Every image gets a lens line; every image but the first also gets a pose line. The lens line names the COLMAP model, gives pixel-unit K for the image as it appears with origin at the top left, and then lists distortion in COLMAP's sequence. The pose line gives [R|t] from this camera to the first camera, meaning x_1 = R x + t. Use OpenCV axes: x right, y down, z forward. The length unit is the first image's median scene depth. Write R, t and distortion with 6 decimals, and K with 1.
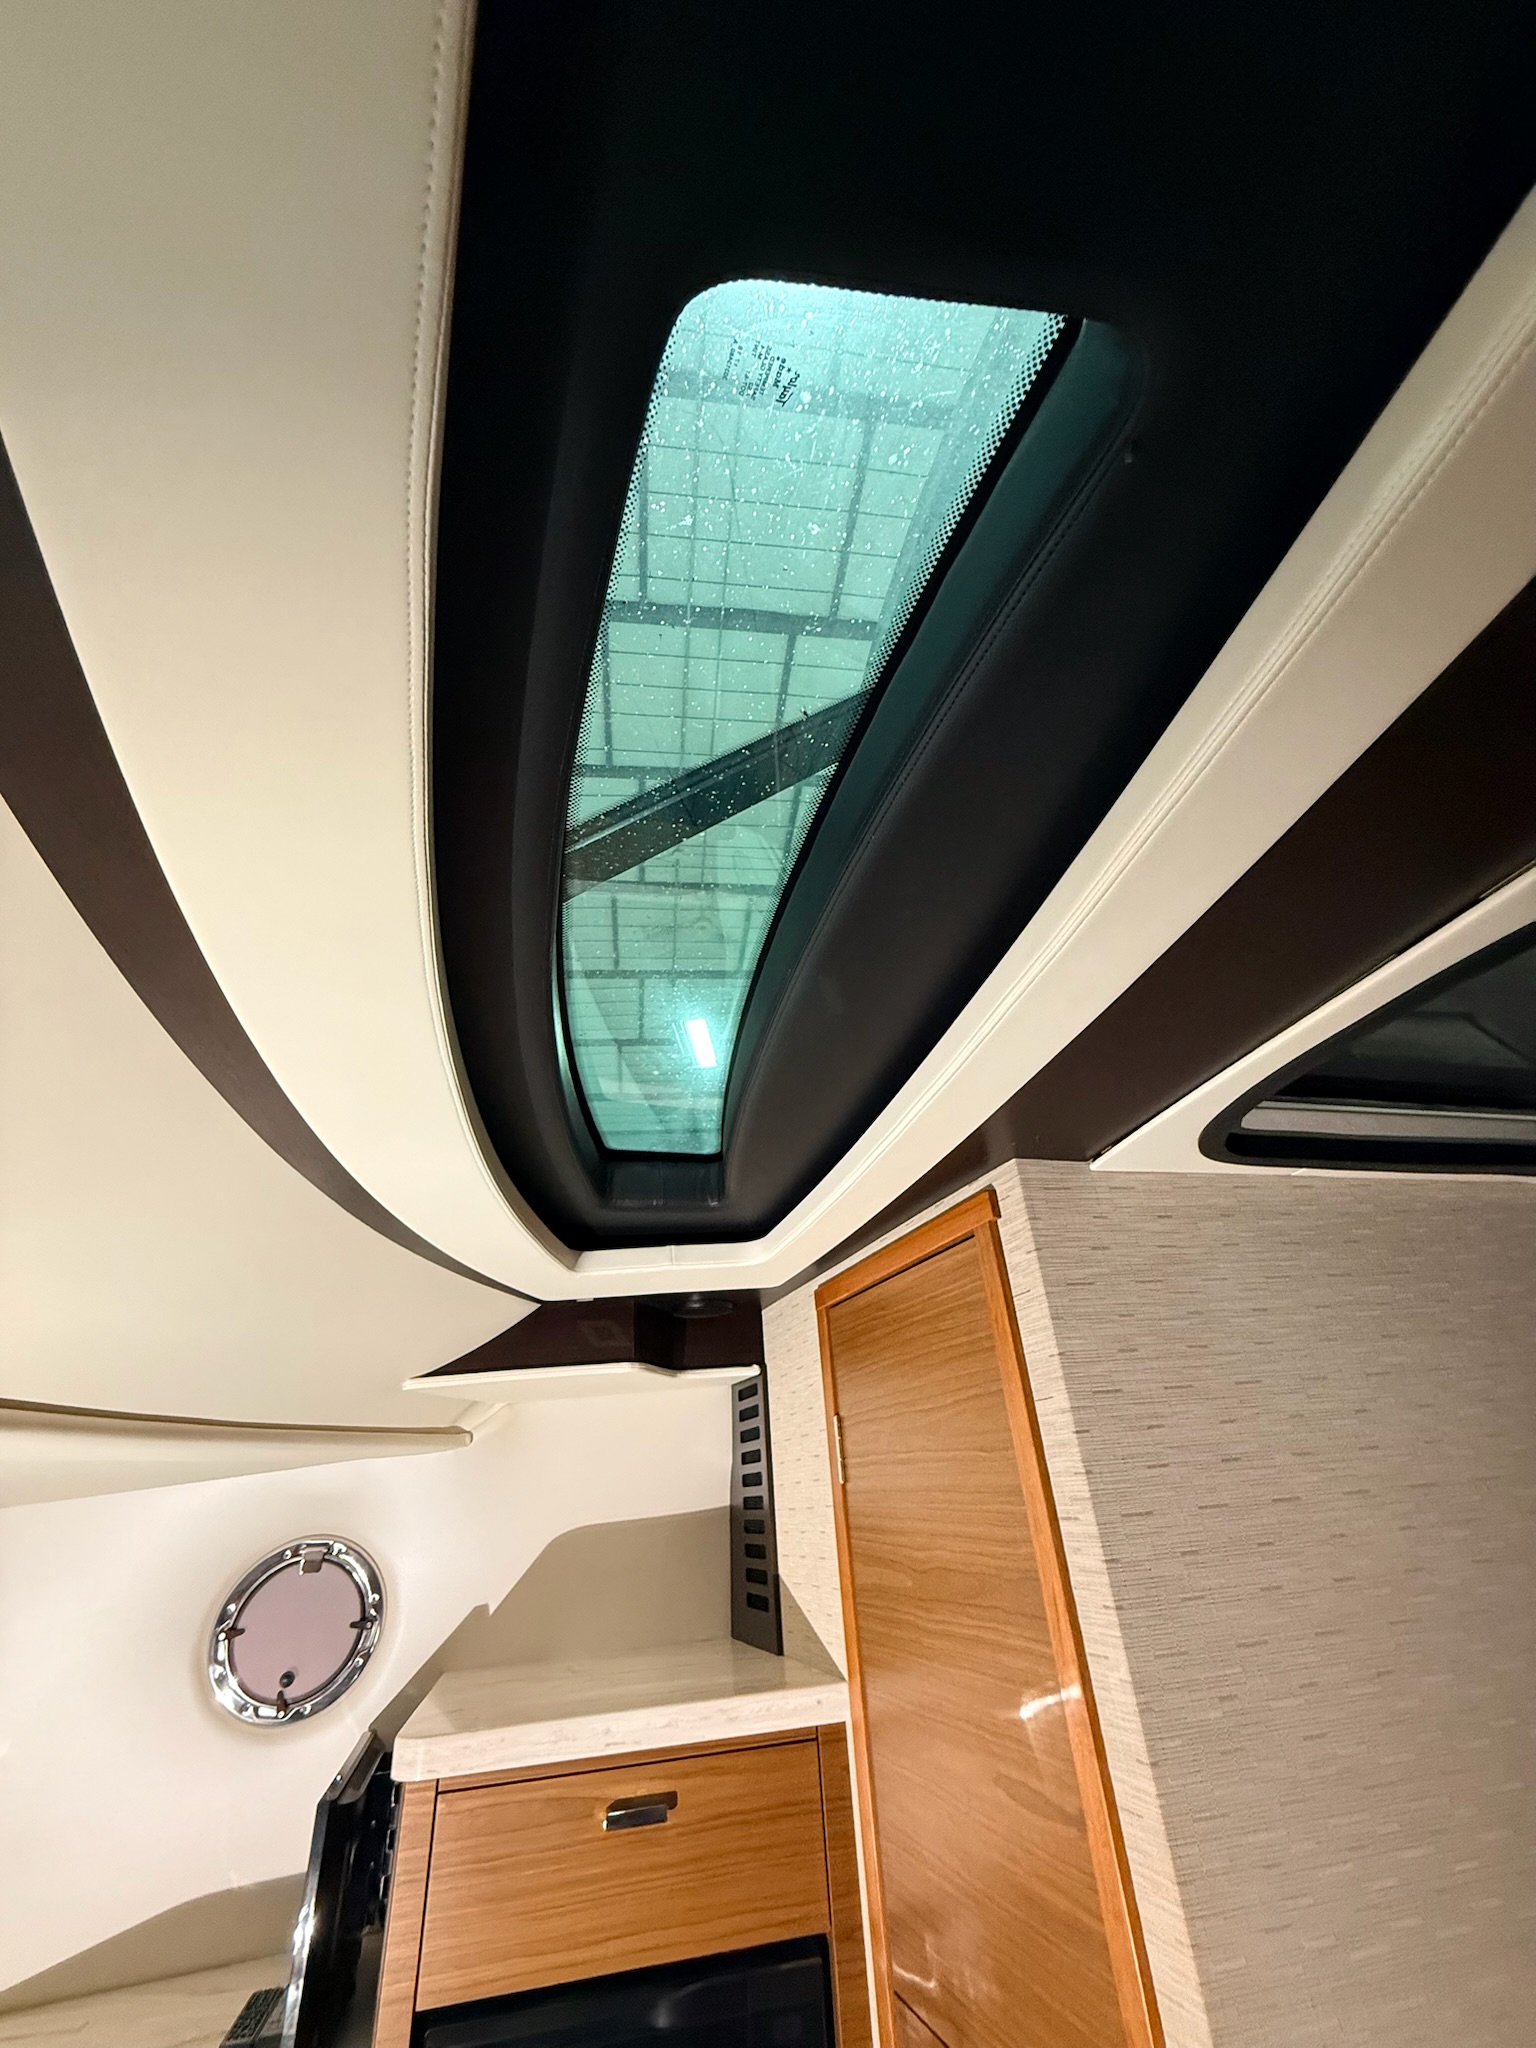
lens RADIAL K [[821.5, 0, 773.8], [0, 821.5, 1014.3], [0, 0, 1]] dist [-0.000525, 0.000480]
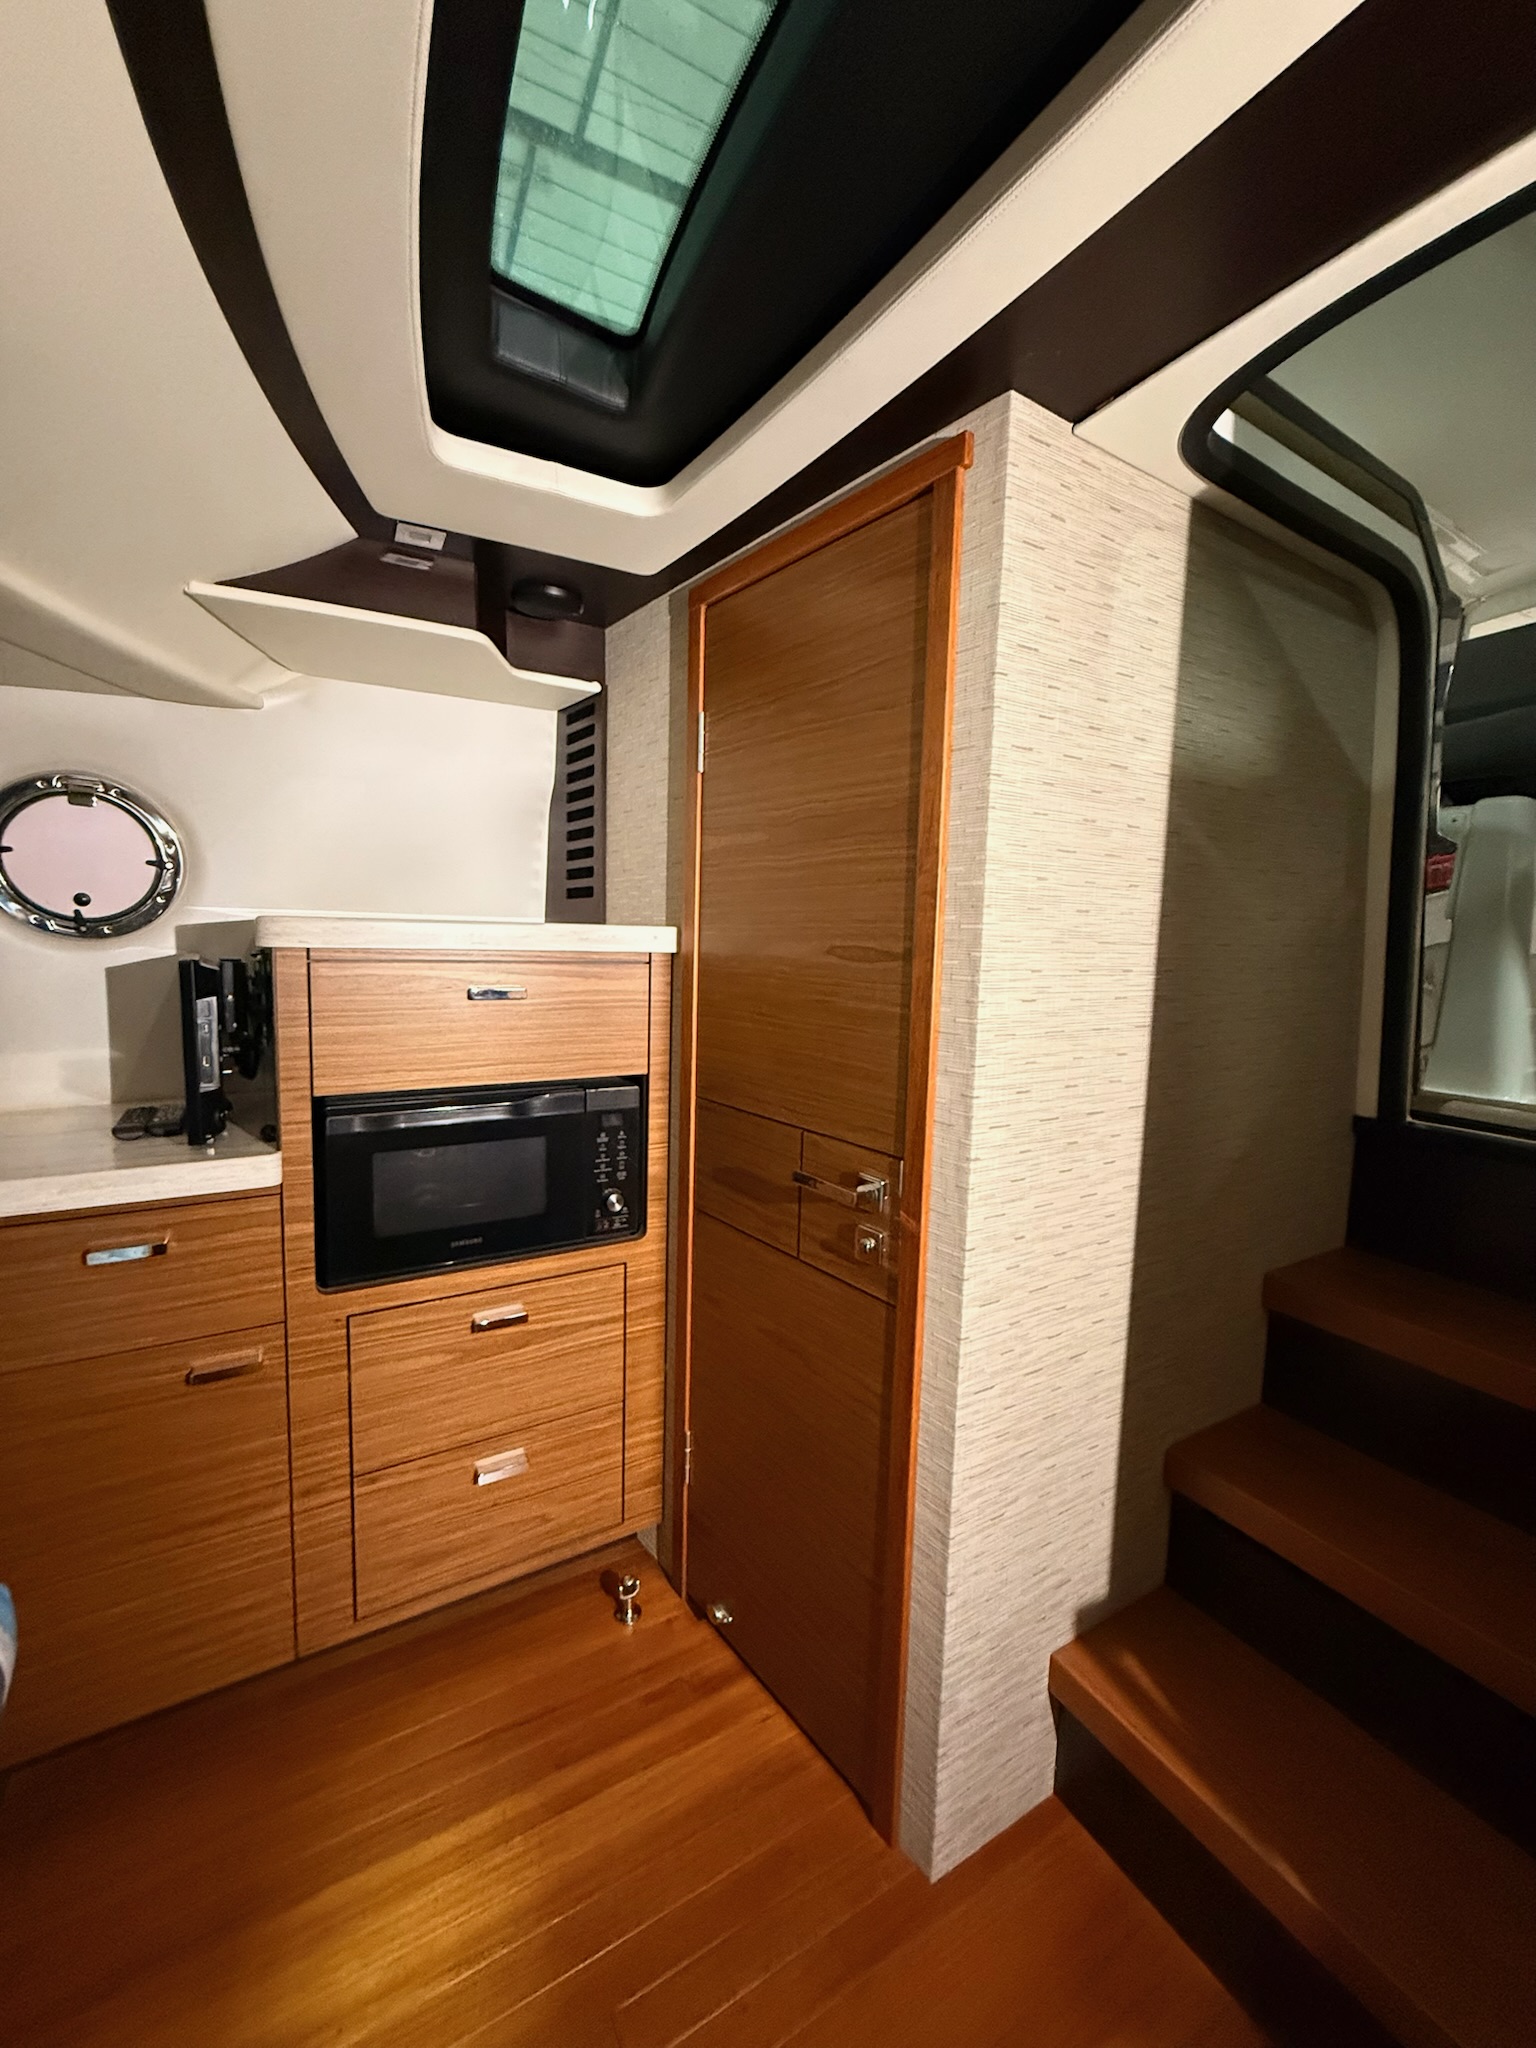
lens RADIAL K [[821.5, 0, 770.6], [0, 821.5, 1017.5], [0, 0, 1]] dist [-0.000525, 0.000480]
pose [[0.938532, 0.059037, 0.340107, -0.178167], [-0.241118, 0.817183, 0.523521, 0.258868], [-0.247023, -0.573347, 0.781187, -0.032200]]
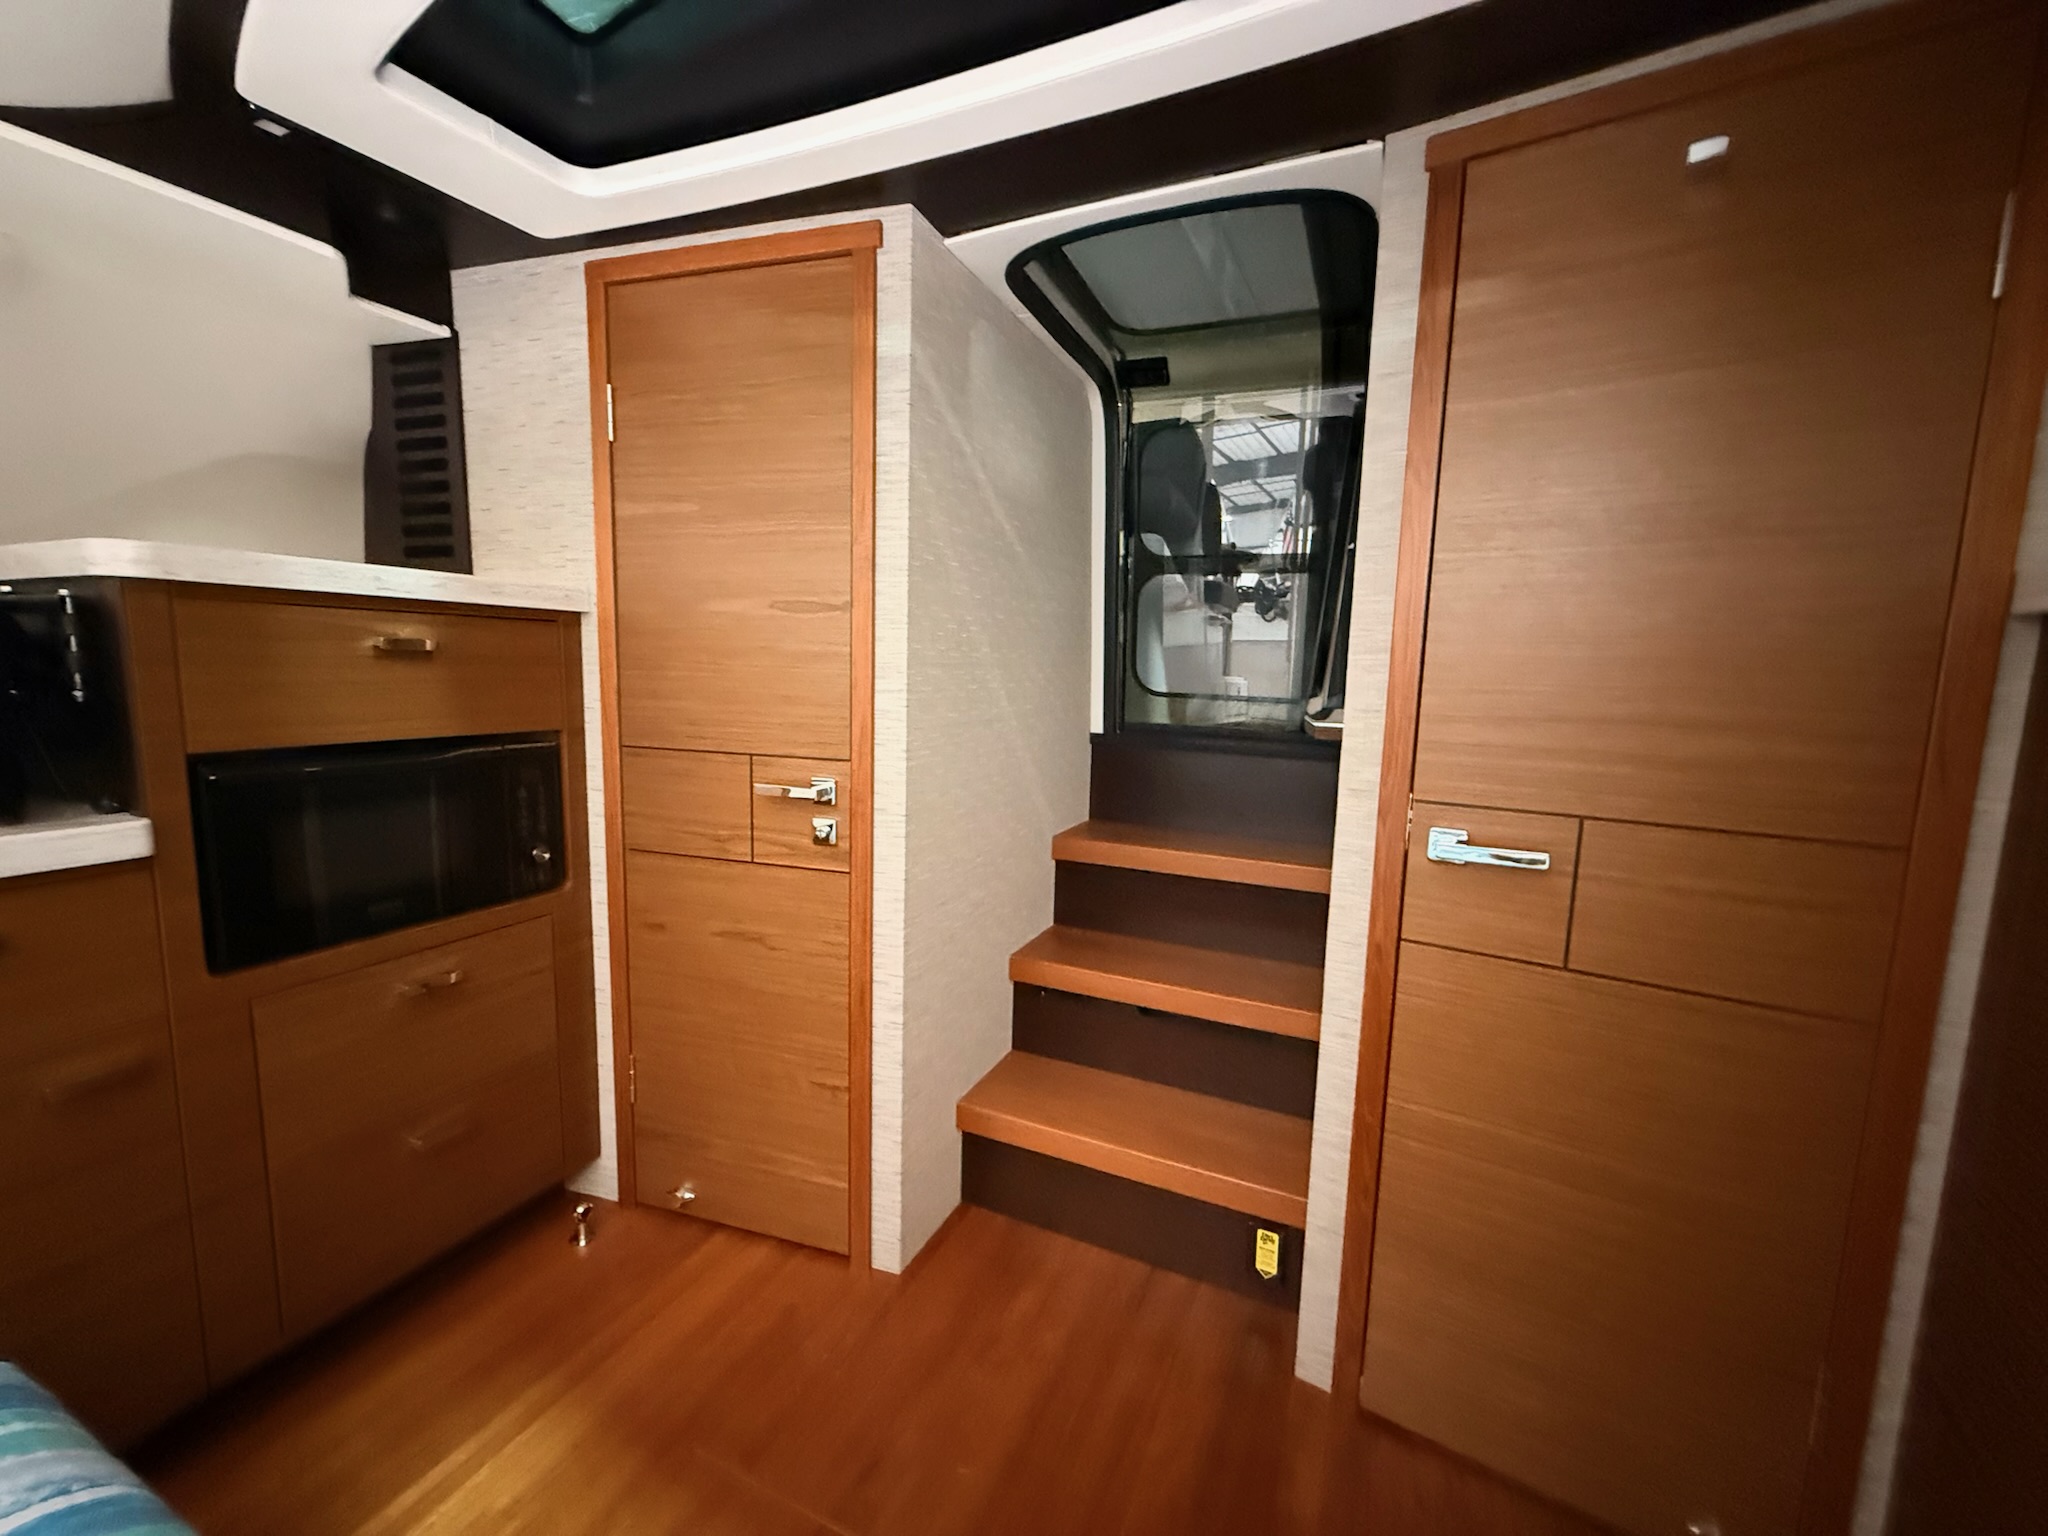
lens RADIAL K [[821.5, 0, 1031.7], [0, 821.5, 774.5], [0, 0, 1]] dist [-0.000525, 0.000480]
pose [[0.574969, -0.026091, 0.817759, -0.536474], [-0.455403, 0.820147, 0.346363, 0.295450], [-0.679719, -0.571558, 0.459678, -0.191799]]
